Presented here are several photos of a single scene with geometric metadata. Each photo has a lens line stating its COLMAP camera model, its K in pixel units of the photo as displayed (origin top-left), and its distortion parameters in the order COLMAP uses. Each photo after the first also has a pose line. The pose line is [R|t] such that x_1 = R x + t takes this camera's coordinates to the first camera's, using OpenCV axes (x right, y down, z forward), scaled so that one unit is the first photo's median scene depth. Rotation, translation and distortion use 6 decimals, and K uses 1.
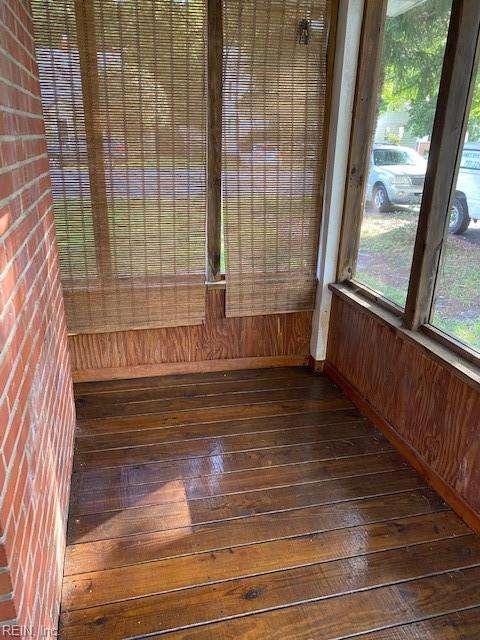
lens RADIAL K [[490.6, 0, 240.0], [0, 490.6, 320.0], [0, 0, 1]] dist [-0.000603, -0.011822]
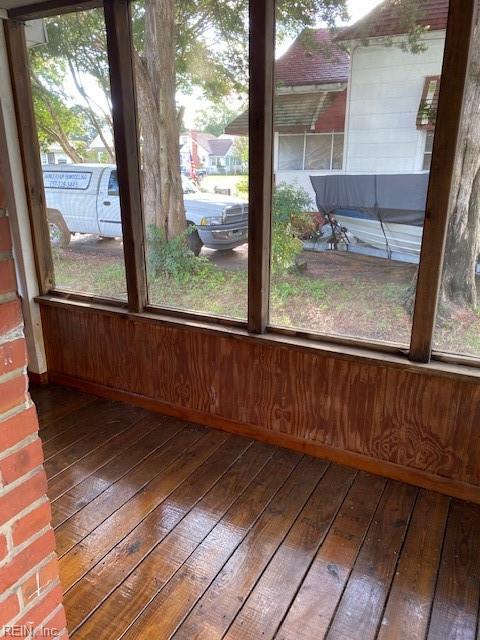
lens RADIAL K [[490.6, 0, 240.0], [0, 490.6, 320.0], [0, 0, 1]] dist [-0.000603, -0.011822]
pose [[0.669784, -0.244186, 0.701257, -0.322274], [0.273796, 0.959056, 0.072447, 0.018459], [-0.690235, 0.143477, 0.709217, -0.047883]]
